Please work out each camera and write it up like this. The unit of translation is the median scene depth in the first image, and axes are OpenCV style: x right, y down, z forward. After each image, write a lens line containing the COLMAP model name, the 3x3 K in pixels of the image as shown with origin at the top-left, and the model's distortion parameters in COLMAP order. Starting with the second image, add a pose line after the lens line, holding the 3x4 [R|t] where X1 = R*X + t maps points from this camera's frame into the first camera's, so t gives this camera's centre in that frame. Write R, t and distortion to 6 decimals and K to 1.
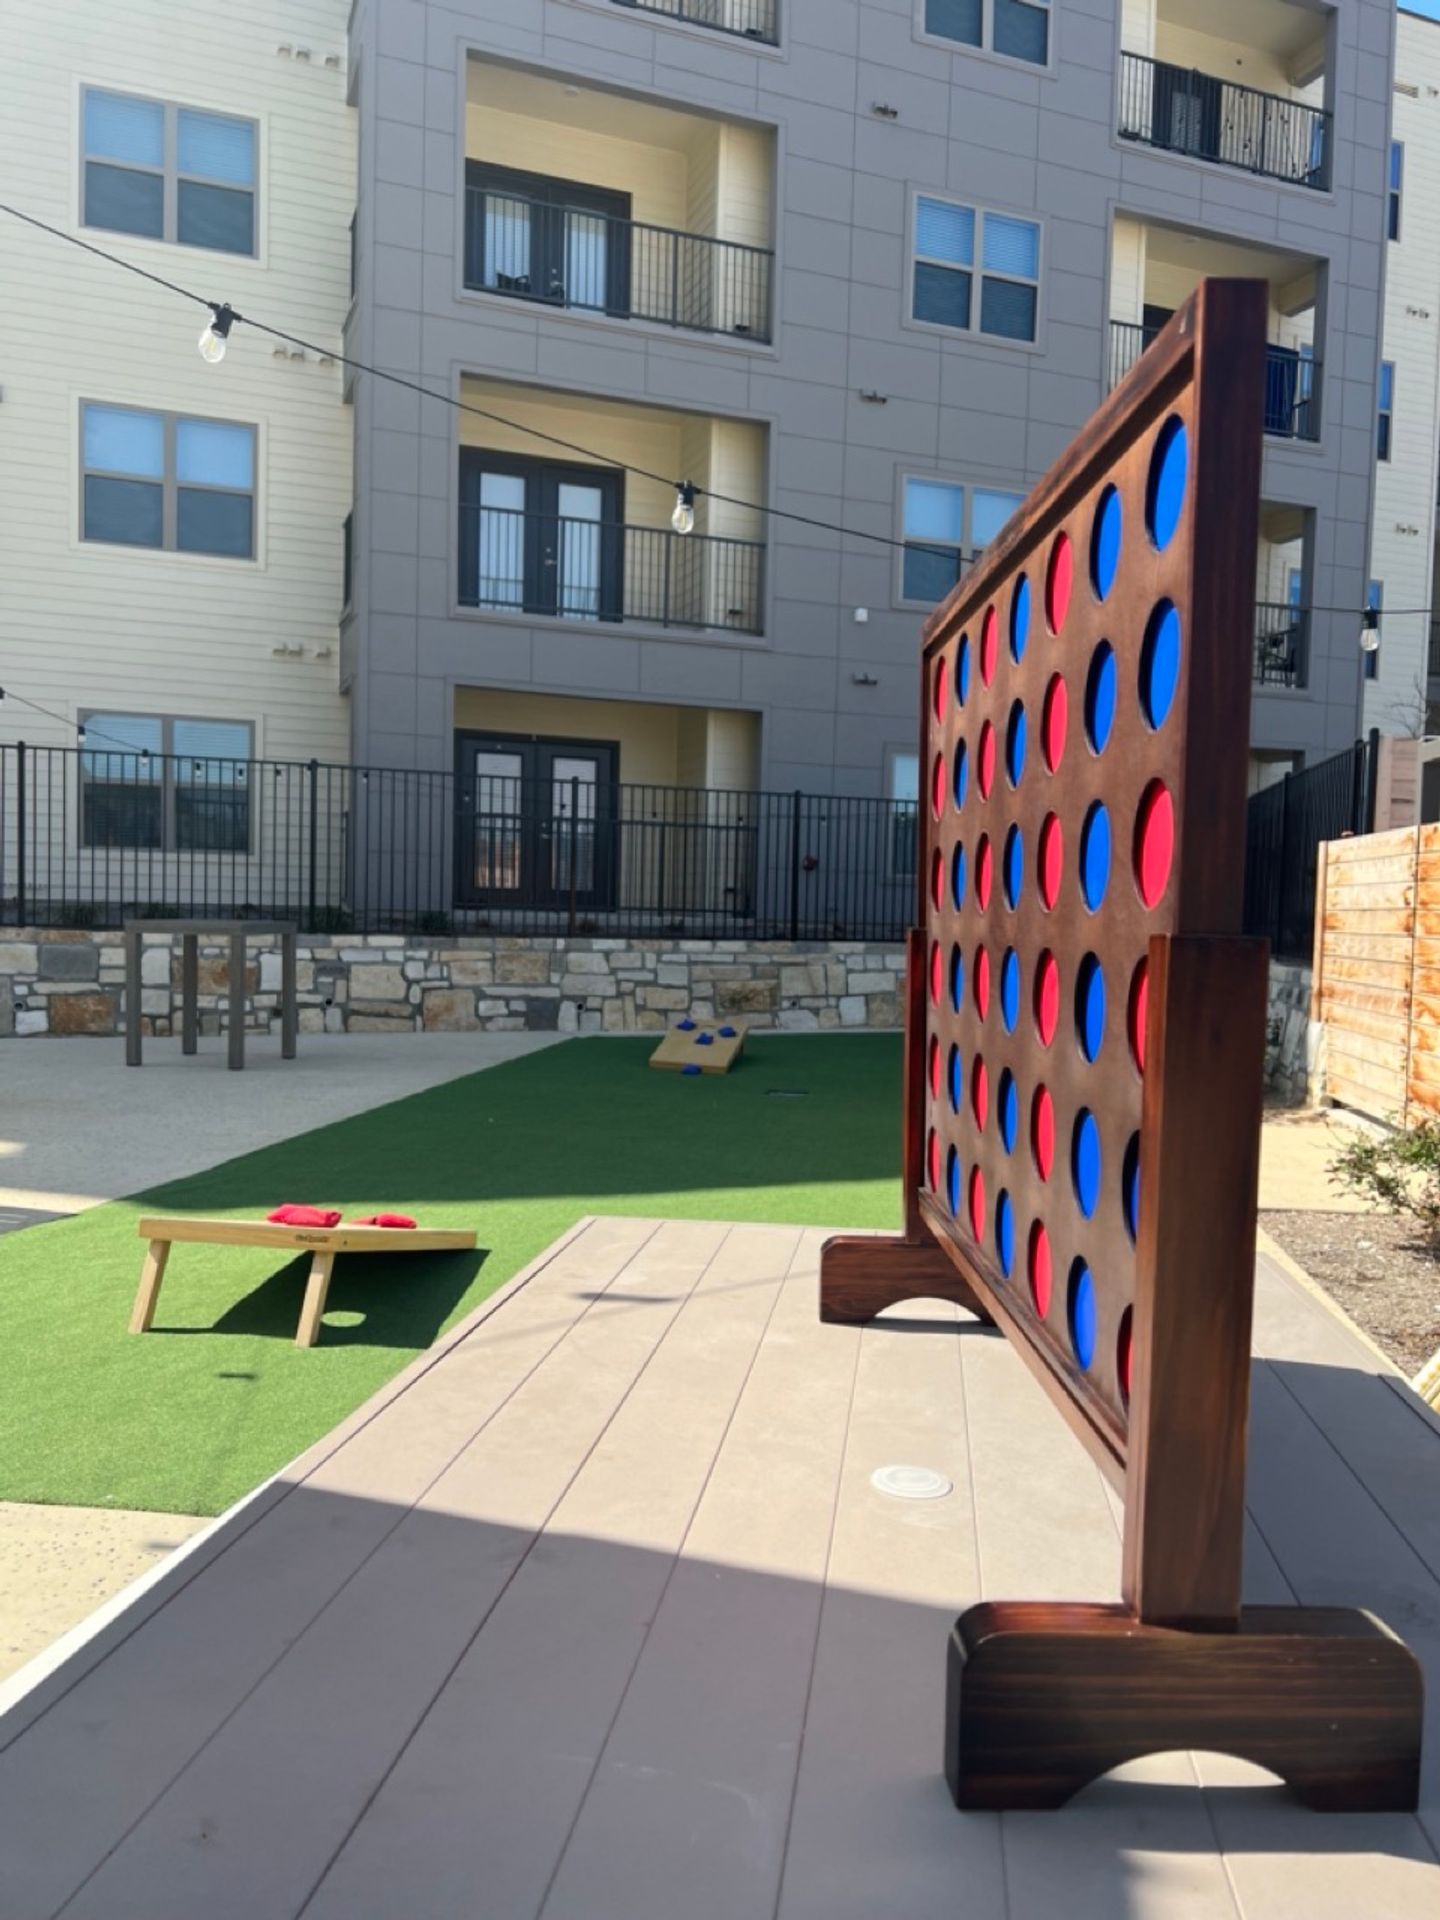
lens RADIAL K [[1434.0, 0, 720.2], [0, 1434.0, 971.0], [0, 0, 1]] dist [0.003485, -0.010187]
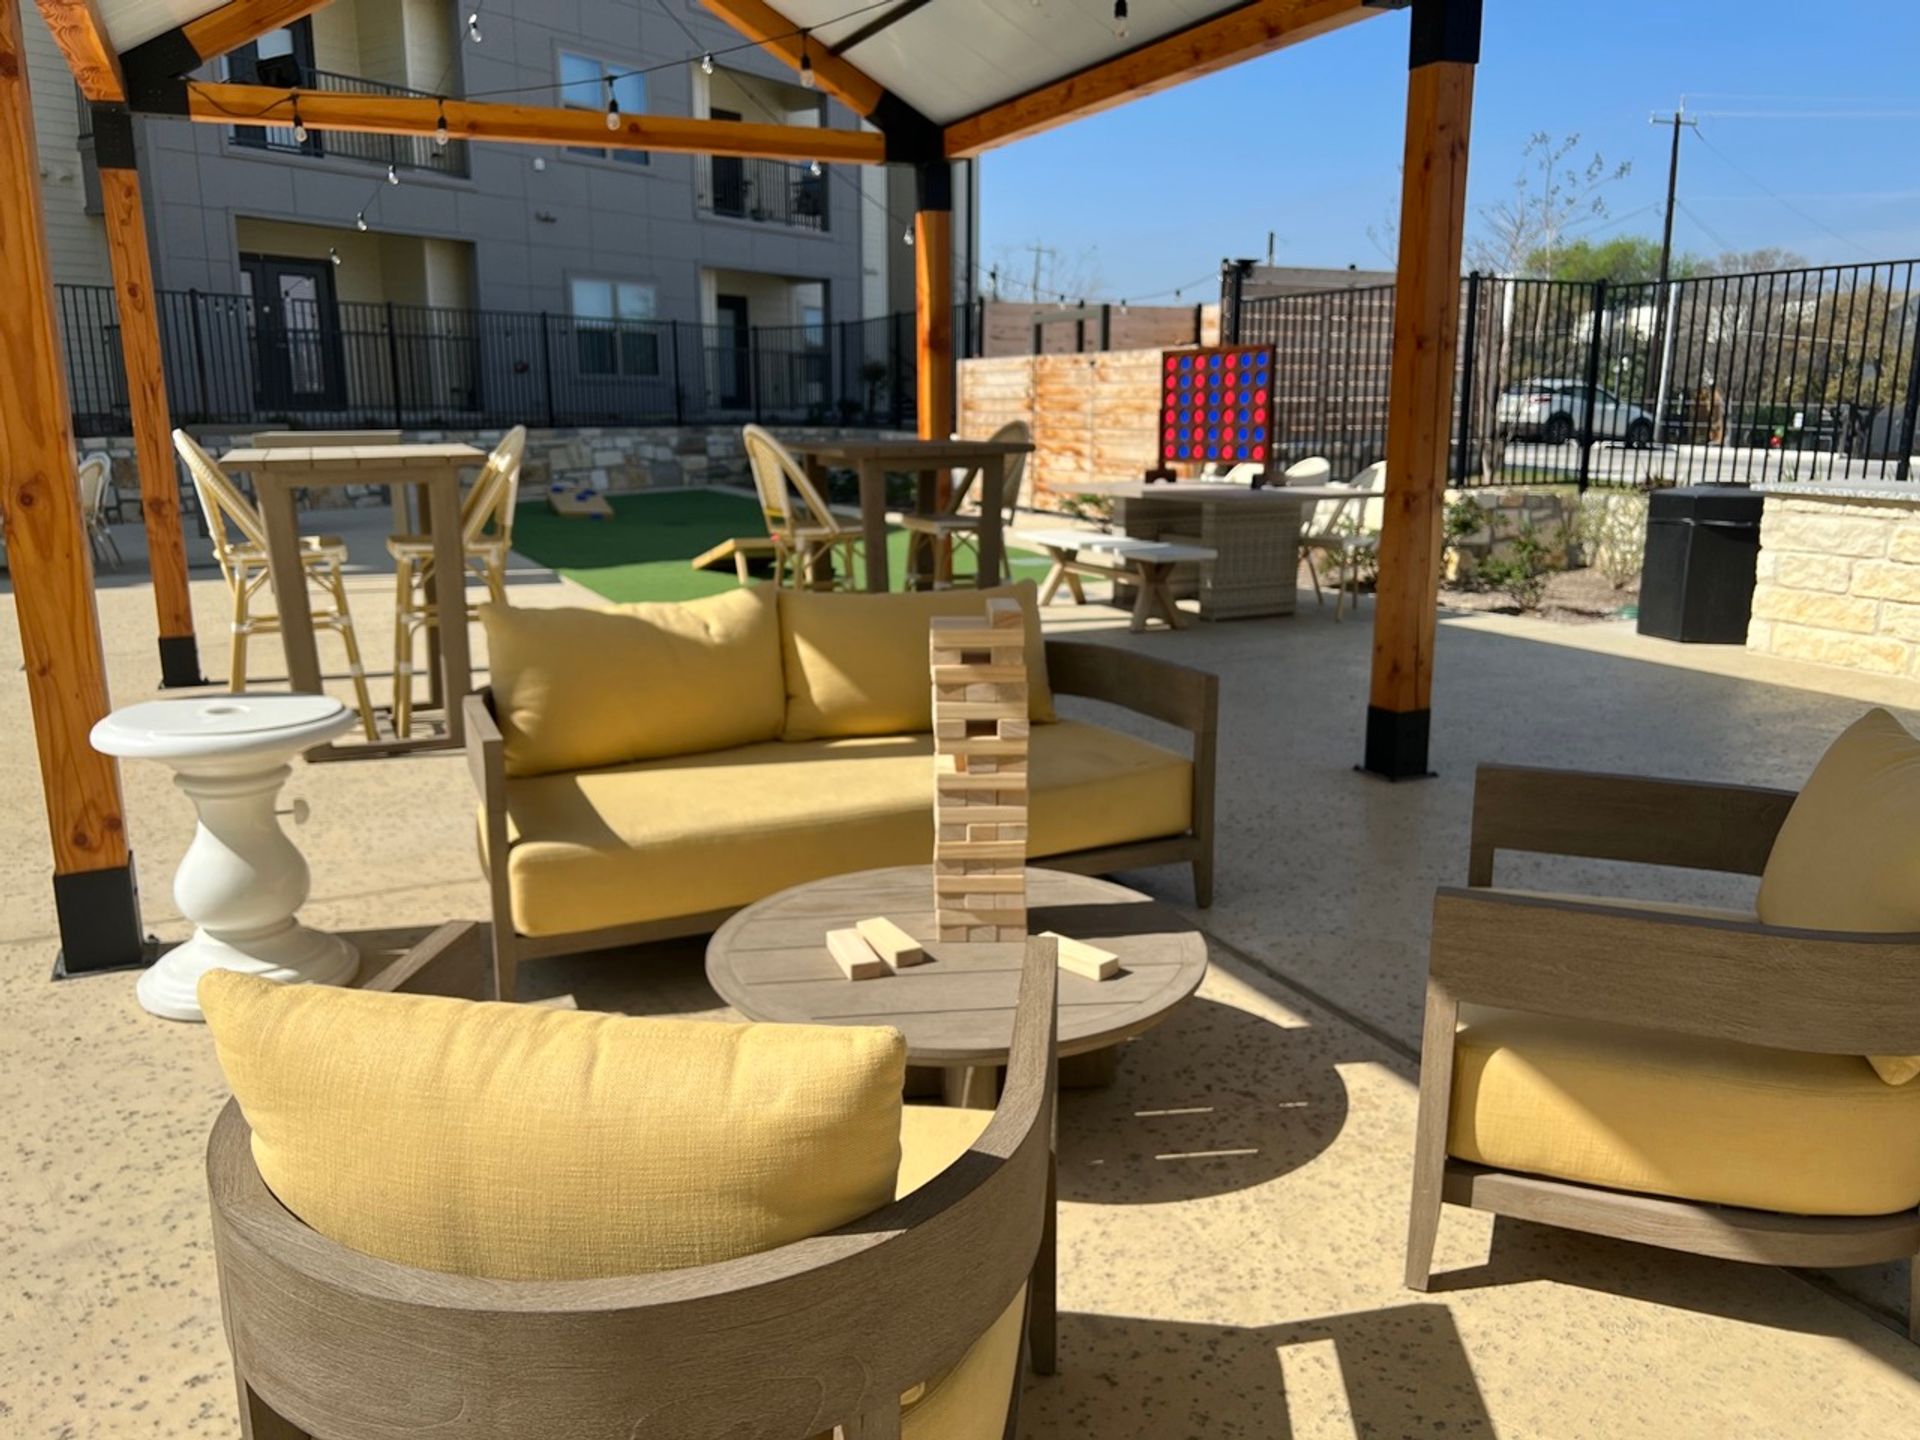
lens RADIAL K [[1434.0, 0, 962.1], [0, 1434.0, 721.7], [0, 0, 1]] dist [0.003485, -0.010187]
pose [[0.828243, -0.143864, 0.541587, -0.394490], [0.043863, 0.980162, 0.193285, 0.004860], [-0.558650, -0.136331, 0.818123, -0.345734]]
